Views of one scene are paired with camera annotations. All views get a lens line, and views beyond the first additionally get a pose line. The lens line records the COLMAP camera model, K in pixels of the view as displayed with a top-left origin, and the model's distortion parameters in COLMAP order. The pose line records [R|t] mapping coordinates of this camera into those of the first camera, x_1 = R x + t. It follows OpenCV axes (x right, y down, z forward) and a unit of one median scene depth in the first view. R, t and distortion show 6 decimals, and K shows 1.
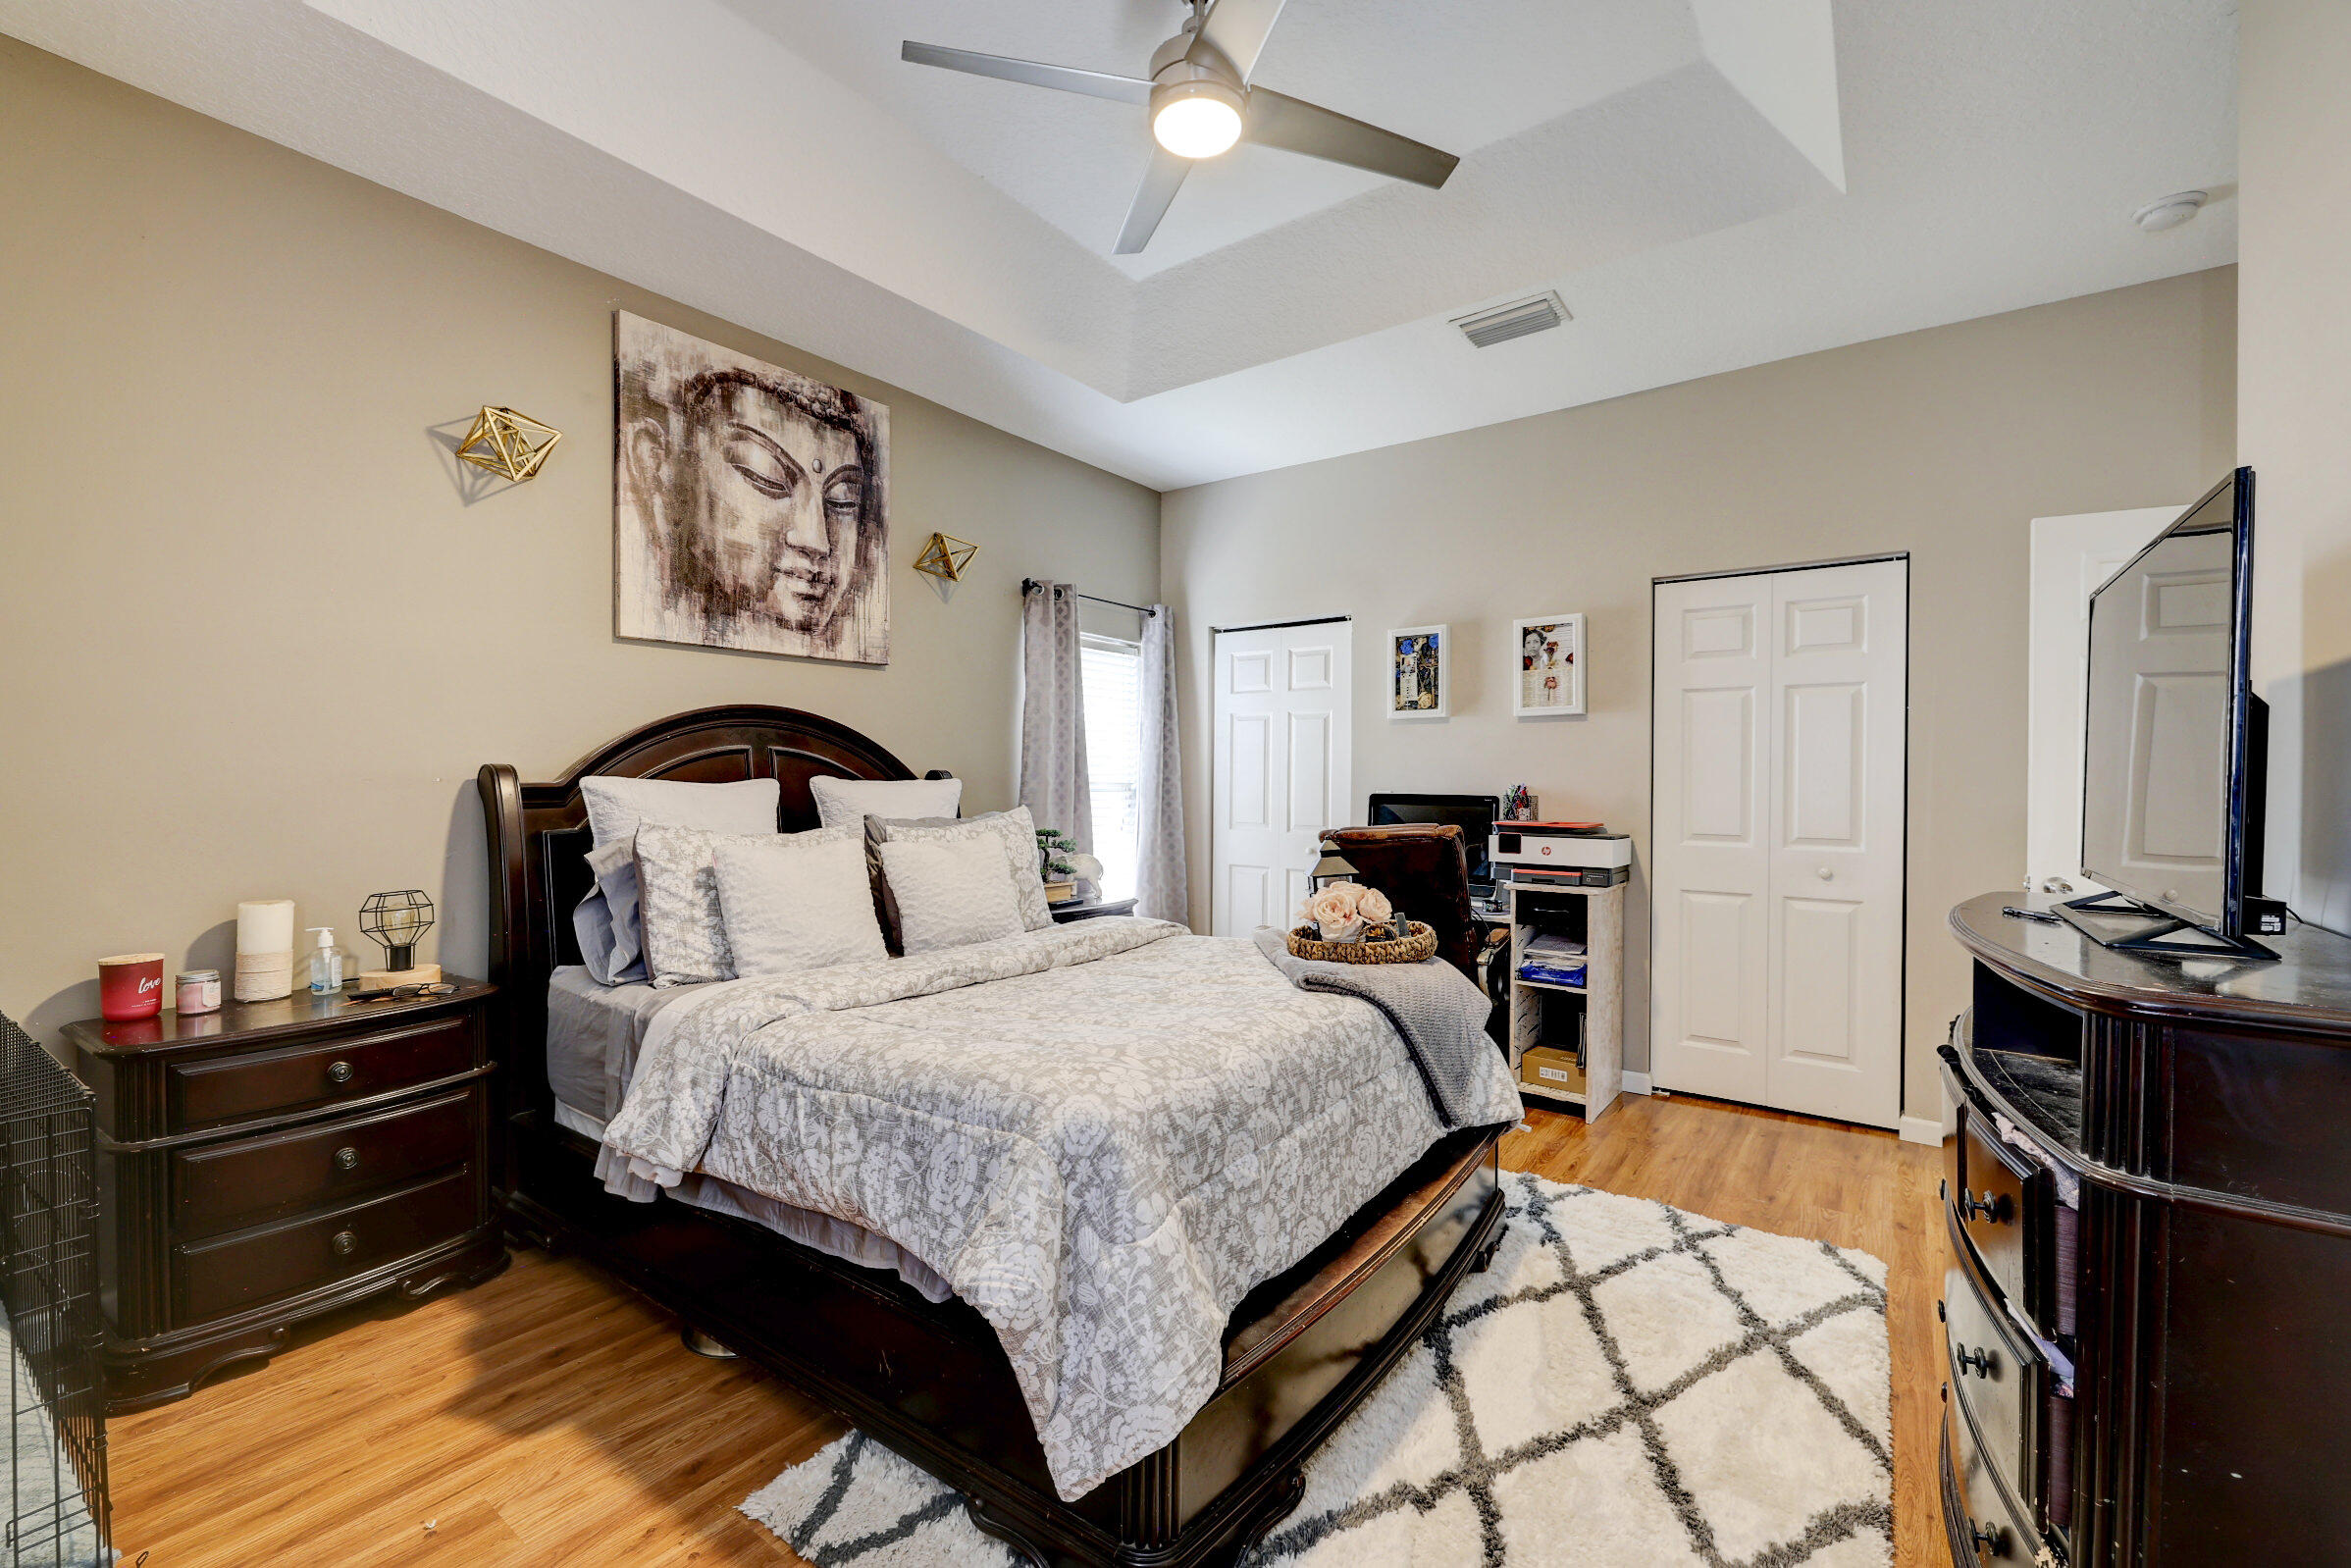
lens RADIAL K [[984.7, 0, 1177.5], [0, 984.7, 782.7], [0, 0, 1]] dist [0.004728, -0.000049]
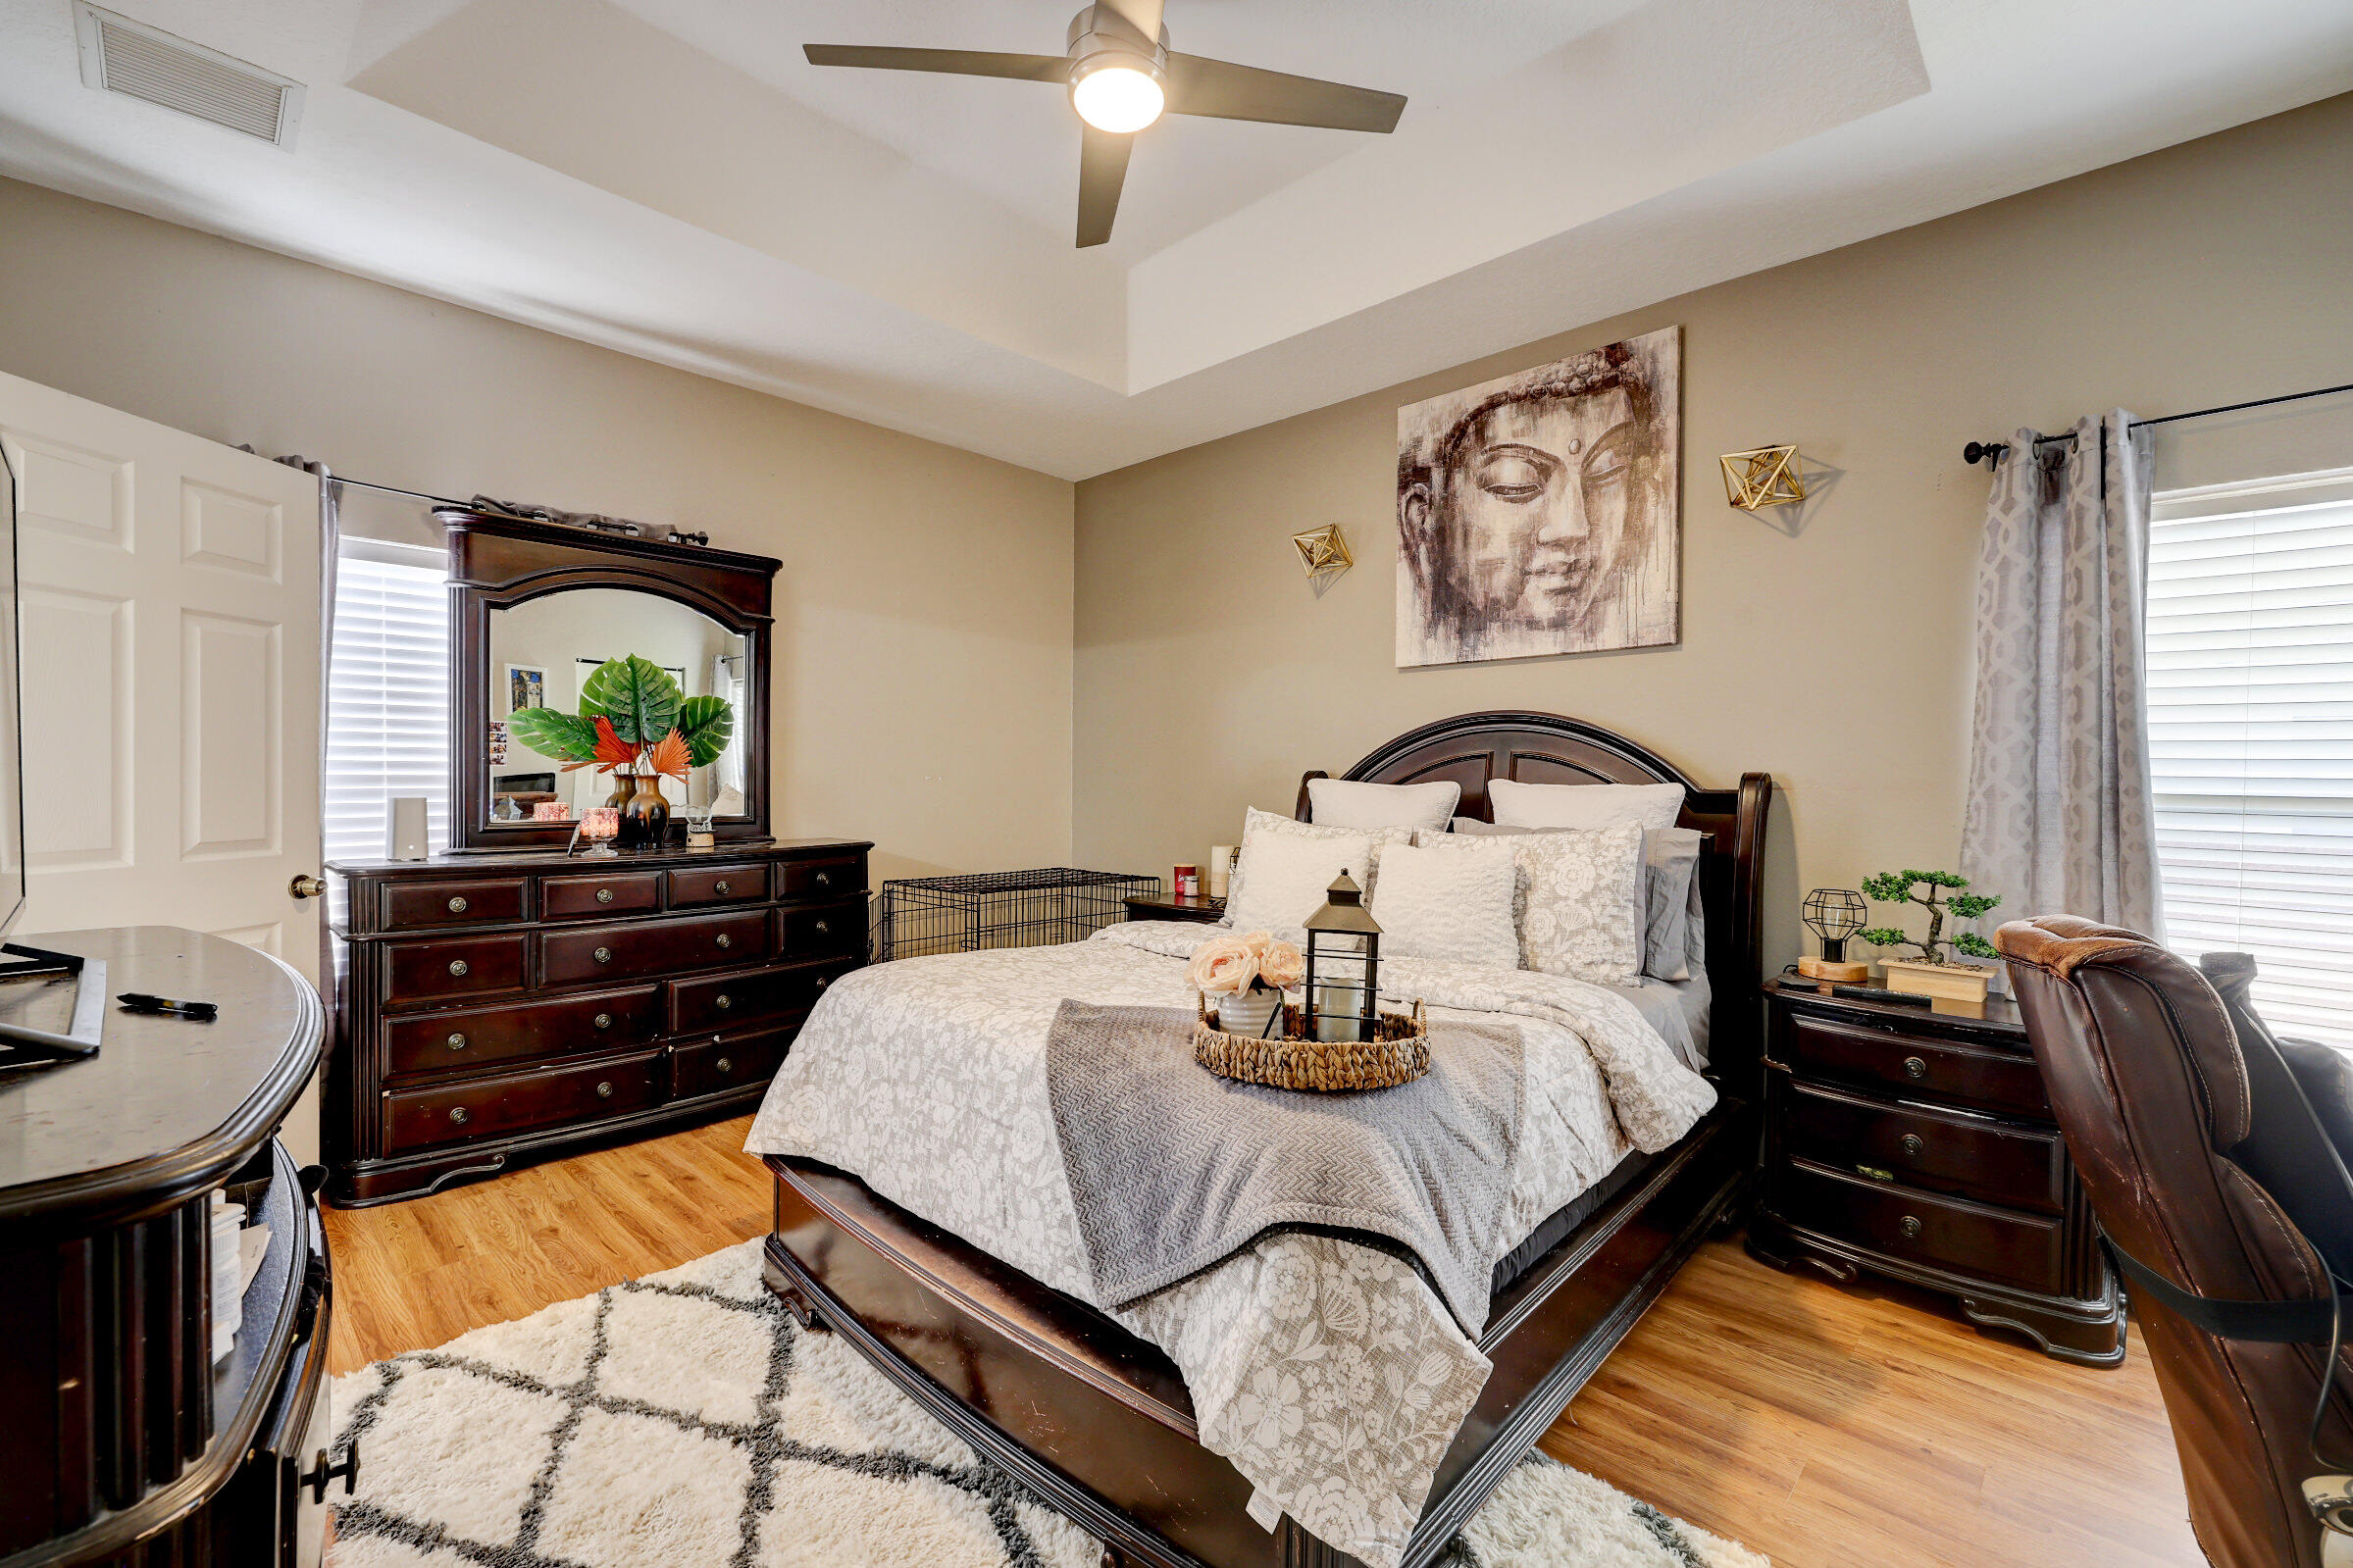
lens RADIAL K [[985.4, 0, 1172.9], [0, 985.4, 789.7], [0, 0, 1]] dist [0.004728, -0.000049]
pose [[-0.134704, 0.013056, -0.990800, 0.652912], [-0.011291, 0.999828, 0.014710, -0.006559], [0.990822, 0.013169, -0.134533, 0.798397]]
